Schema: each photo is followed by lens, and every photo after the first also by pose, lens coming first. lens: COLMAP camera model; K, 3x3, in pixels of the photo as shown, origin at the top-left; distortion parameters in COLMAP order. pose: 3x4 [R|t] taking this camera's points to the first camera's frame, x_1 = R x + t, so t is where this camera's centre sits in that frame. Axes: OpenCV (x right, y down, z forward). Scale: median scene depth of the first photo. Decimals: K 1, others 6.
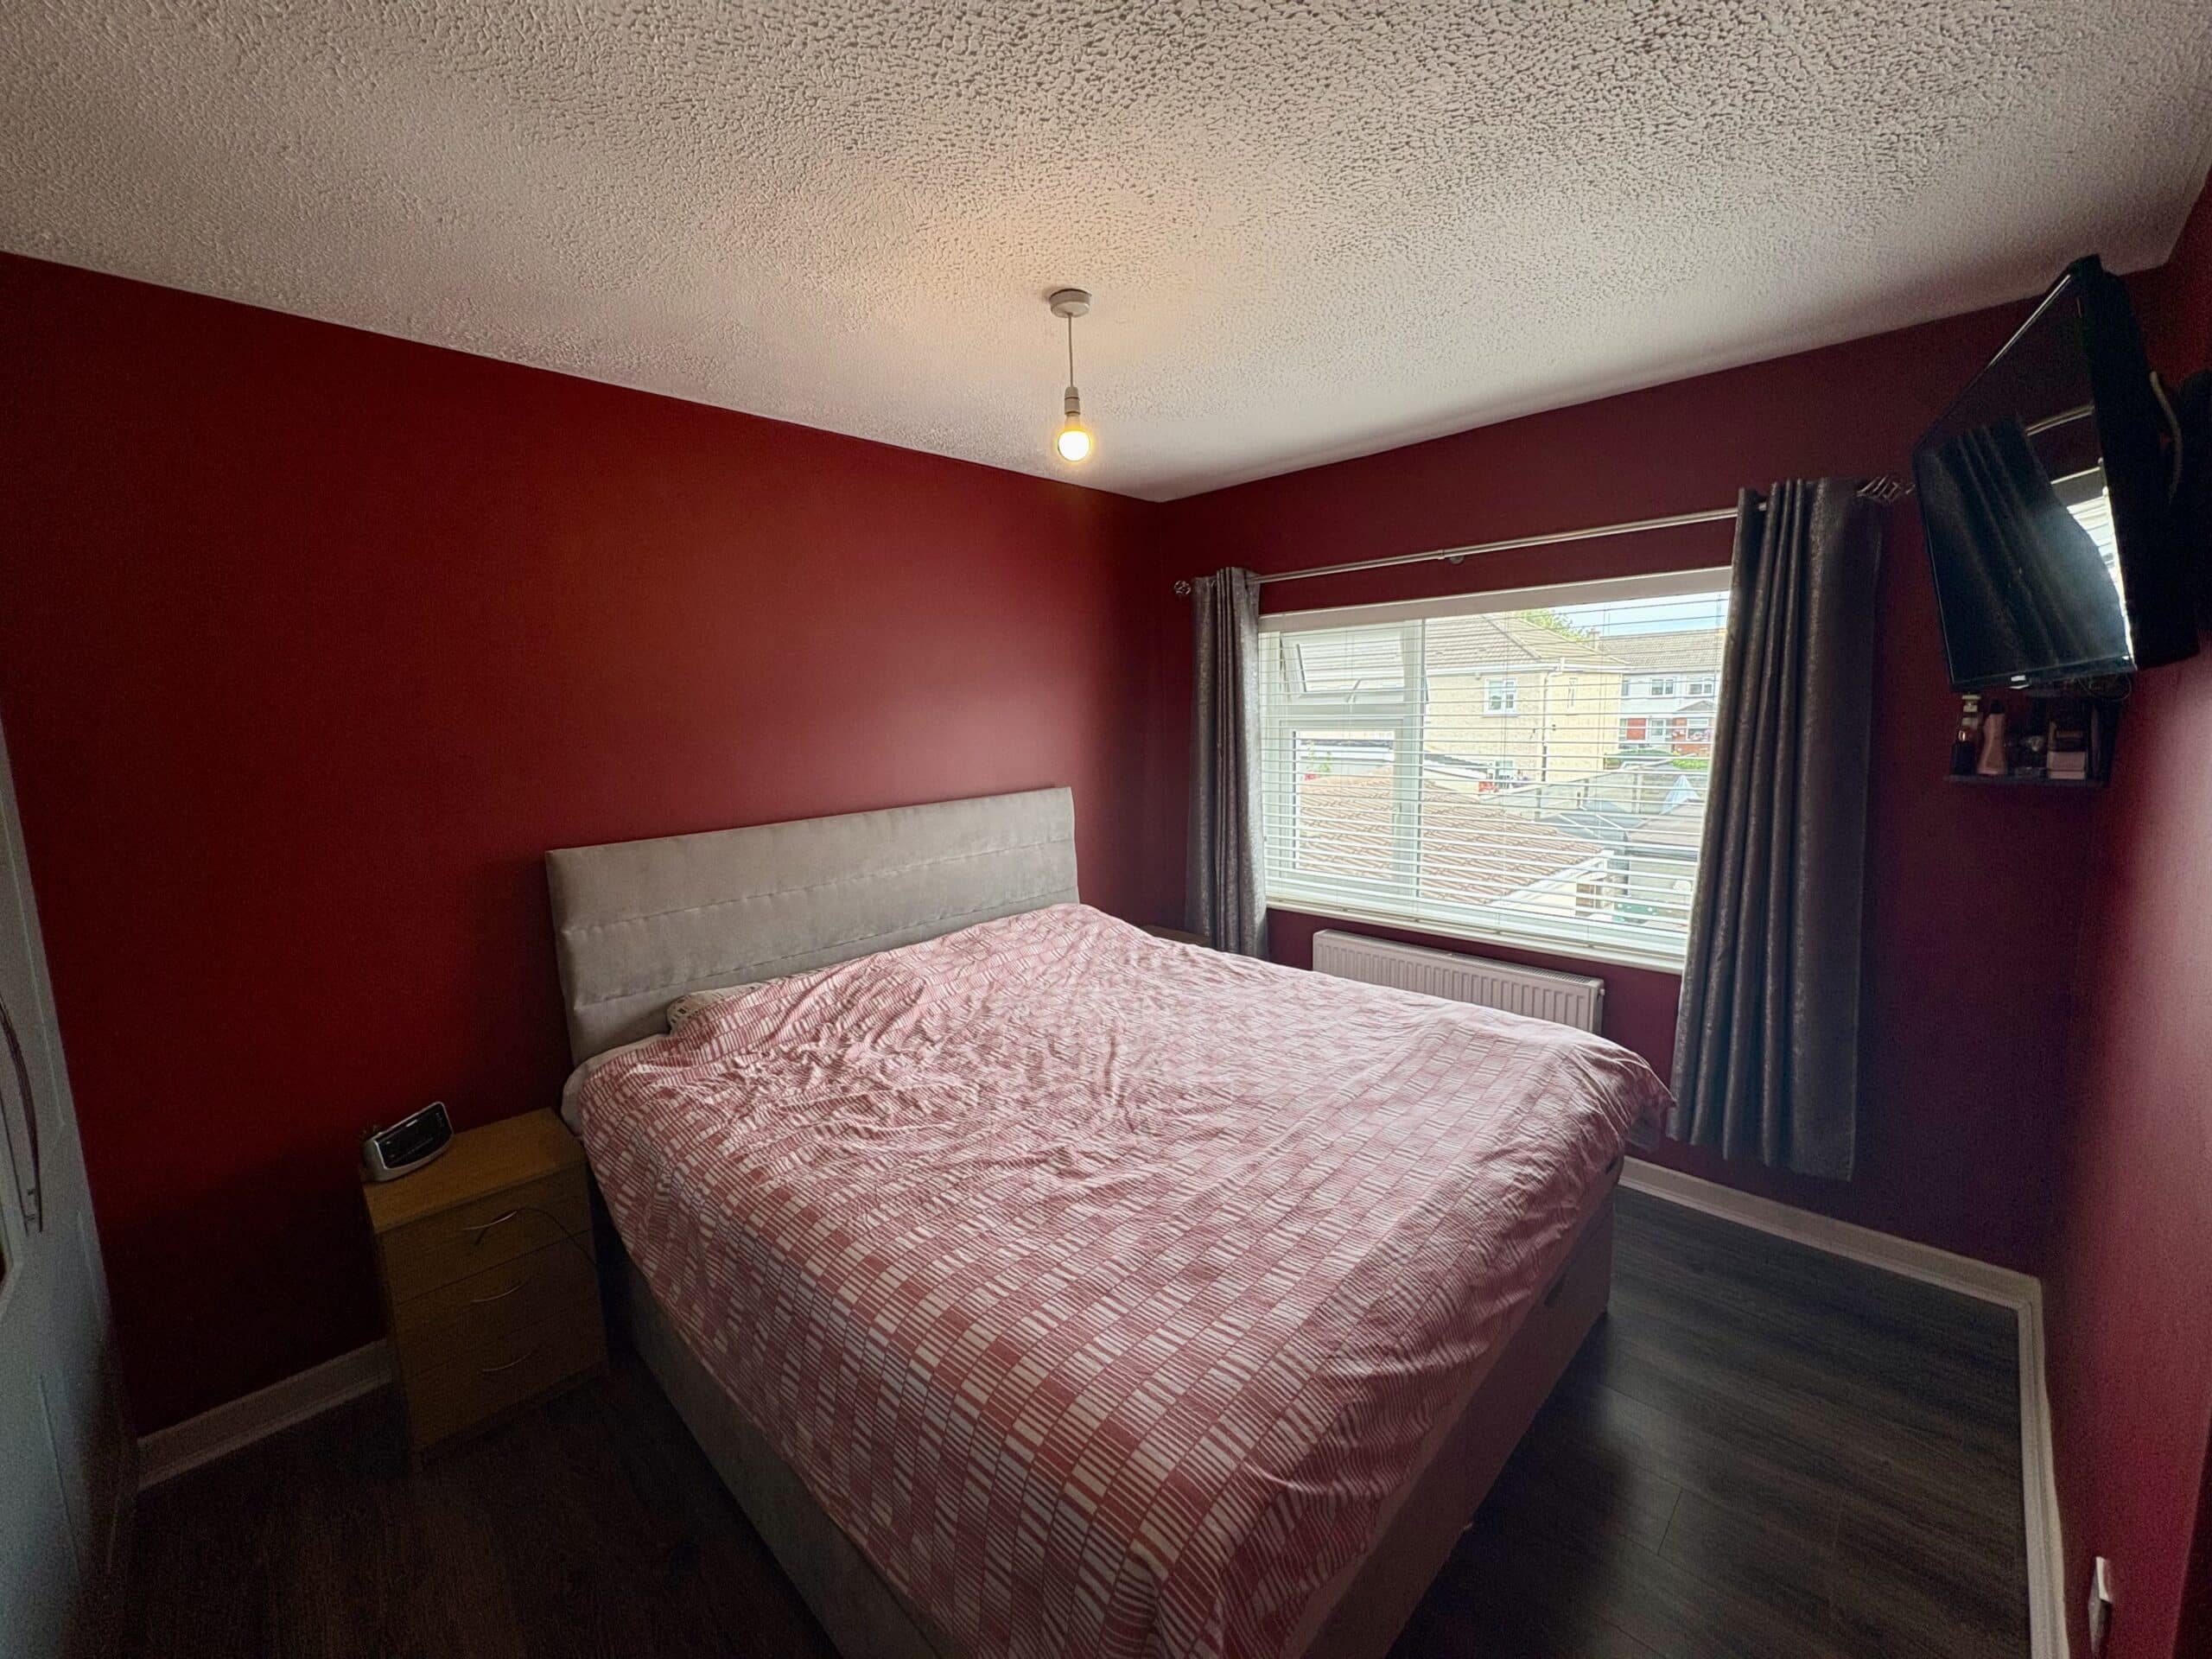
lens RADIAL K [[878.3, 0, 1104.3], [0, 878.3, 826.3], [0, 0, 1]] dist [-0.000448, 0.000449]
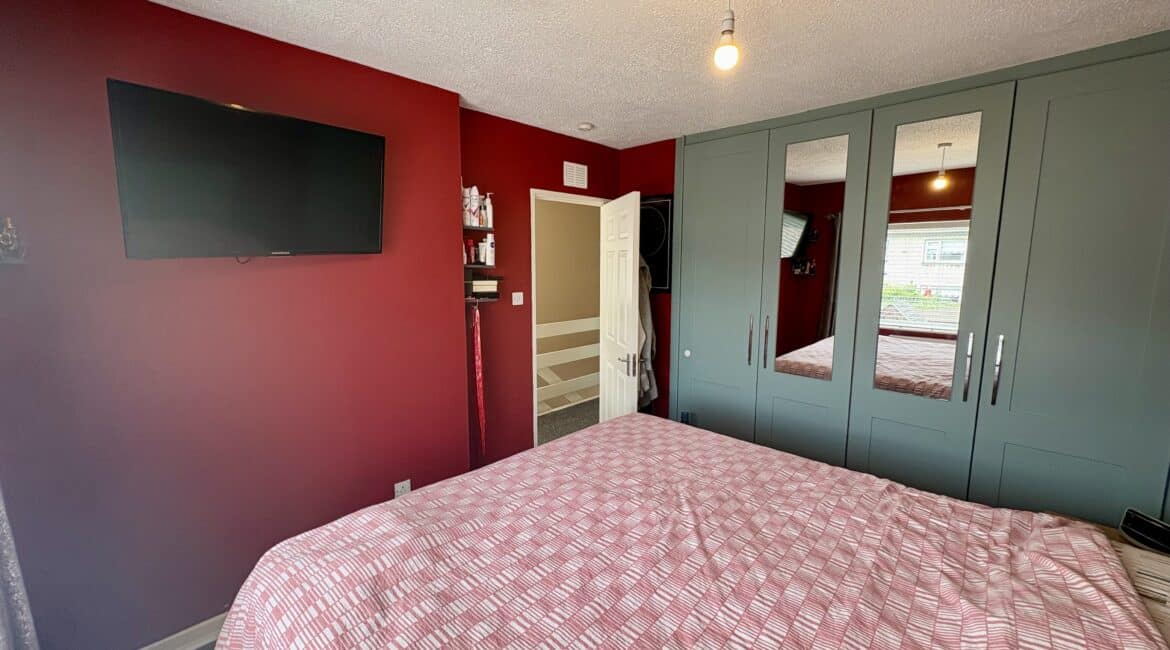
lens RADIAL K [[464.8, 0, 583.7], [0, 464.8, 323.4], [0, 0, 1]] dist [-0.000712, 0.000052]
pose [[-0.999609, 0.027861, -0.002197, 0.169579], [0.026220, 0.962138, 0.271297, -0.216333], [0.009673, 0.271134, -0.962493, 1.585510]]
